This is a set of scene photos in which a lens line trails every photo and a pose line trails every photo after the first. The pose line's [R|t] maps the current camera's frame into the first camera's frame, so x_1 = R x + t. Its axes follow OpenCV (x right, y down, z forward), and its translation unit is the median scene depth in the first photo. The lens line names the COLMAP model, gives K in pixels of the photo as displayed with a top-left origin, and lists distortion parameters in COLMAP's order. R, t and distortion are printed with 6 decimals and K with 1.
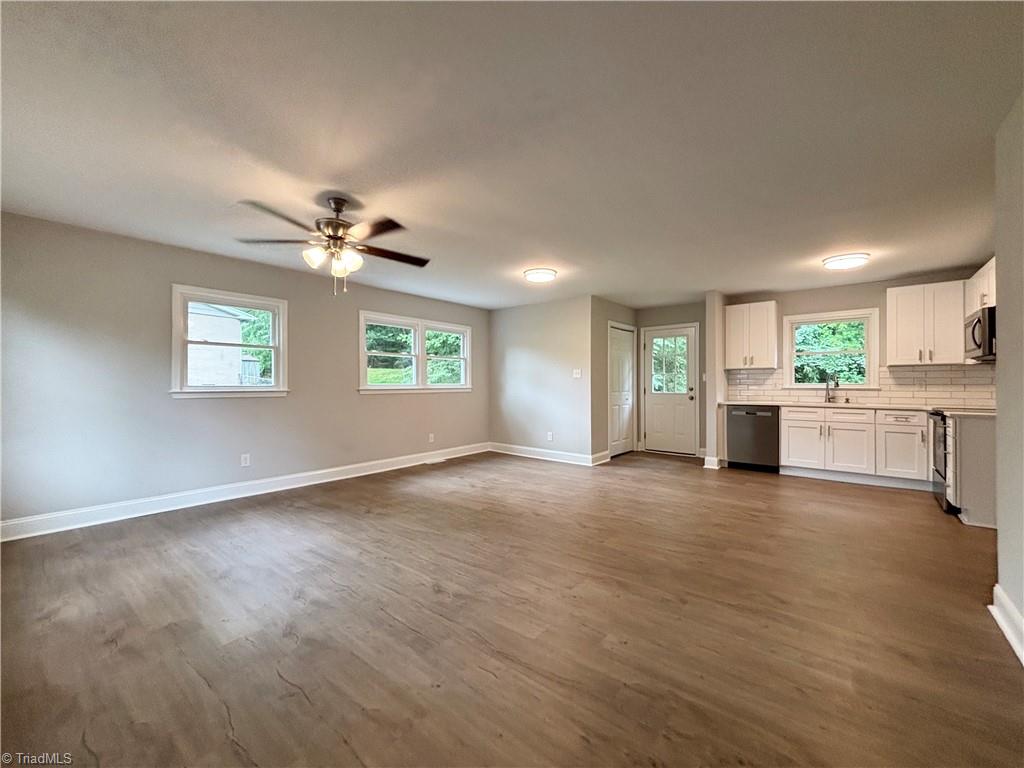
lens RADIAL K [[414.0, 0, 512.0], [0, 414.0, 384.0], [0, 0, 1]] dist [0.020730, -0.000038]
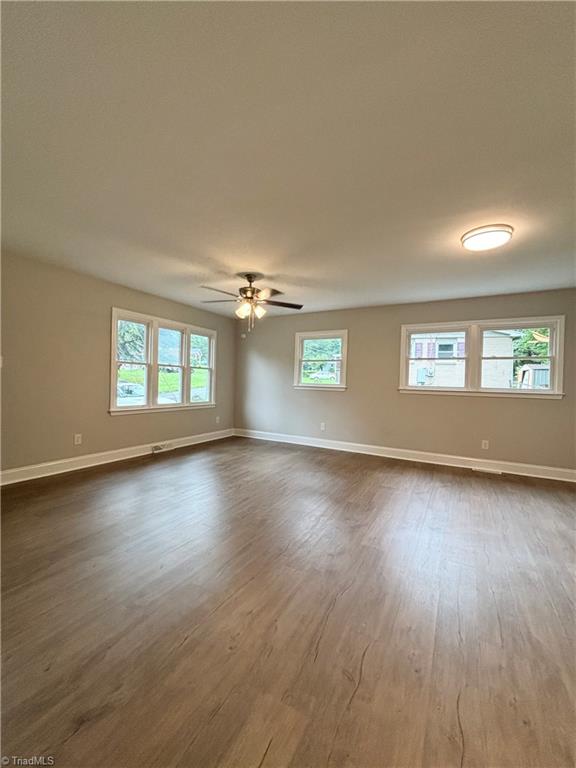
lens RADIAL K [[310.5, 0, 291.2], [0, 310.5, 382.8], [0, 0, 1]] dist [0.020730, -0.000038]
pose [[0.192644, 0.006887, -0.981245, 0.630806], [-0.029331, 0.999569, 0.001257, 0.003732], [0.980830, 0.028539, 0.192762, 0.647975]]
